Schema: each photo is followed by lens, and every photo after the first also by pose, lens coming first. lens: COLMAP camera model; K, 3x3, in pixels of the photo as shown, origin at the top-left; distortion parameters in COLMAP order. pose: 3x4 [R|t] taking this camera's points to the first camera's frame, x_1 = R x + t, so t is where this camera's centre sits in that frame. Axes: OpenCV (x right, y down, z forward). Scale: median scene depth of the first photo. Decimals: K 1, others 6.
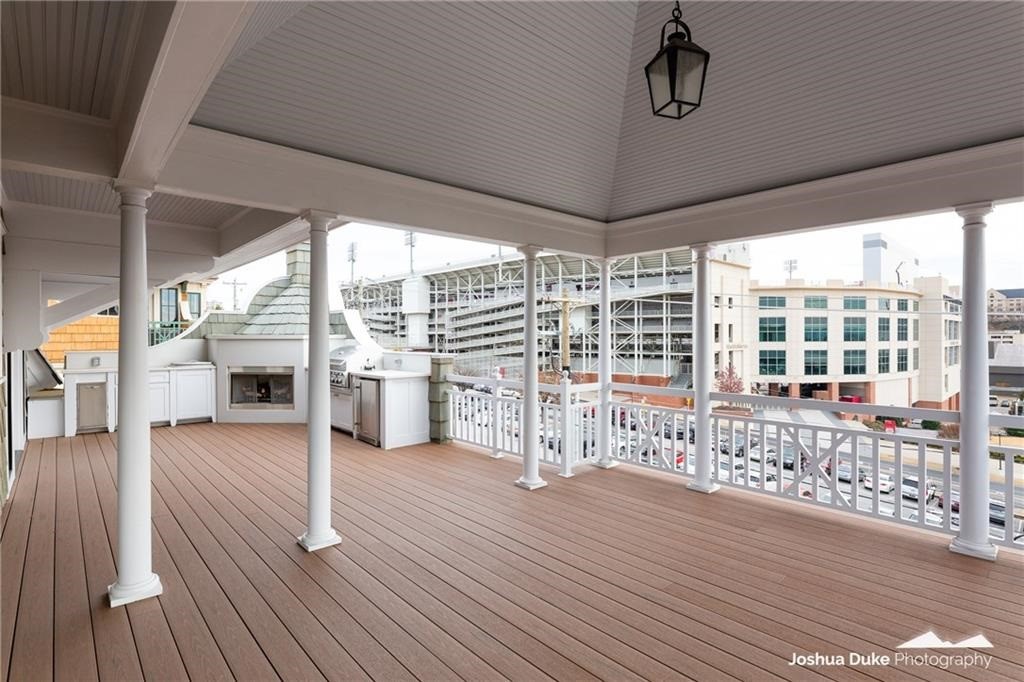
lens RADIAL K [[499.8, 0, 506.9], [0, 499.8, 341.5], [0, 0, 1]] dist [0.001431, -0.001949]
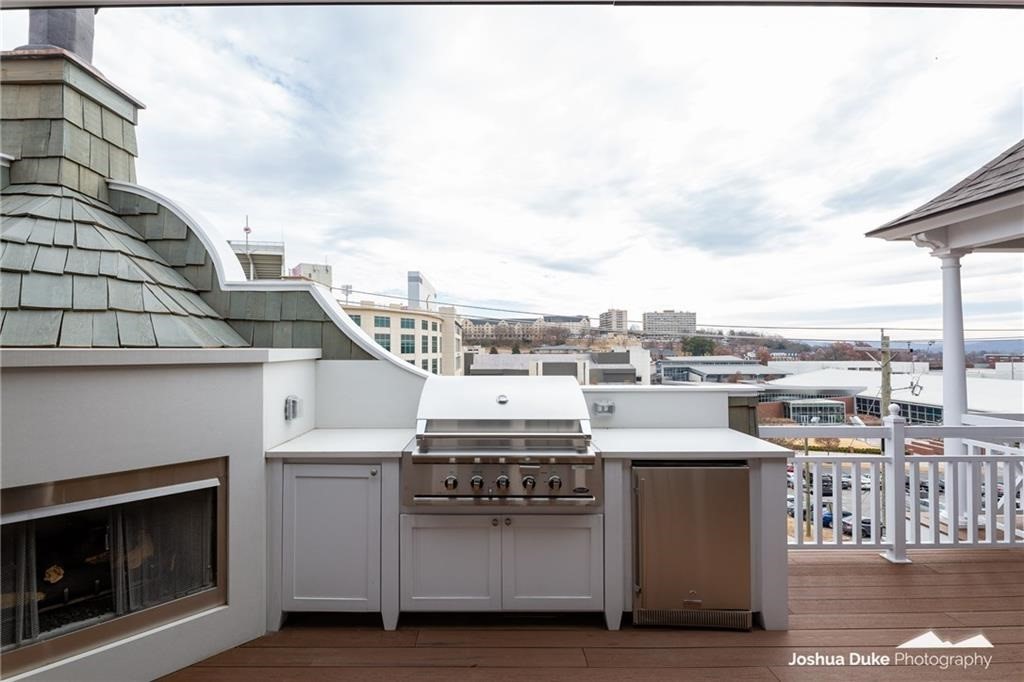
lens RADIAL K [[464.6, 0, 491.8], [0, 464.6, 341.5], [0, 0, 1]] dist [0.004503, -0.000556]
pose [[0.673358, 0.013387, 0.739195, -0.480447], [0.006845, 0.999680, -0.024339, -0.009422], [-0.739285, 0.021449, 0.673052, 0.633501]]
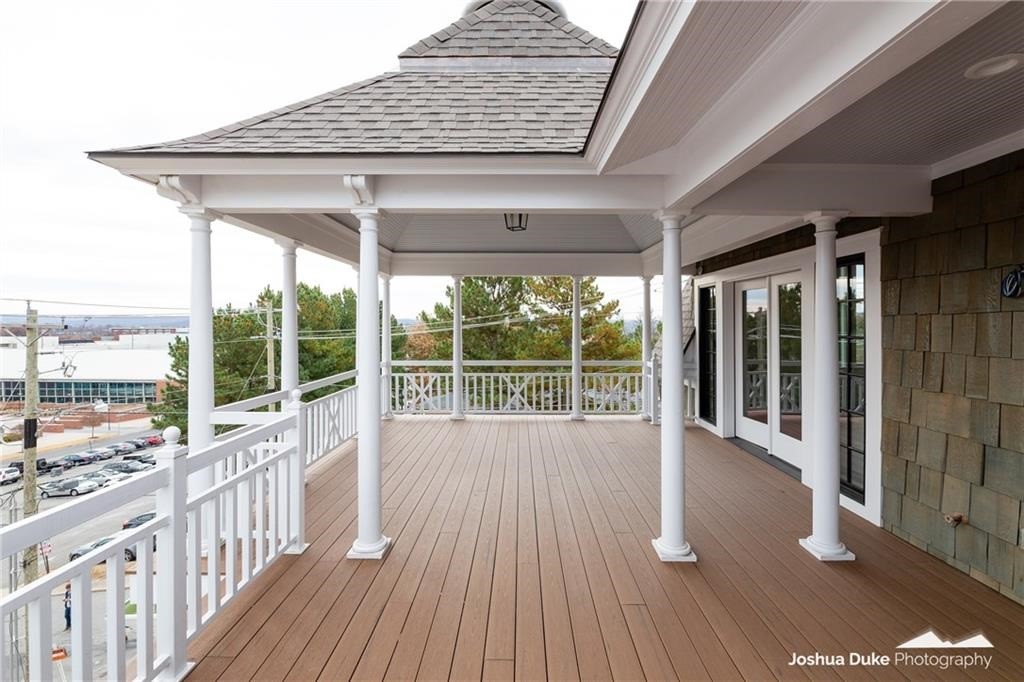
lens RADIAL K [[439.0, 0, 511.6], [0, 439.0, 325.2], [0, 0, 1]] dist [-0.017083, -0.000220]
pose [[-0.742044, -0.003878, 0.670340, -0.298884], [0.002566, 0.999960, 0.008625, -0.016964], [-0.670346, 0.008121, -0.742004, 0.683754]]
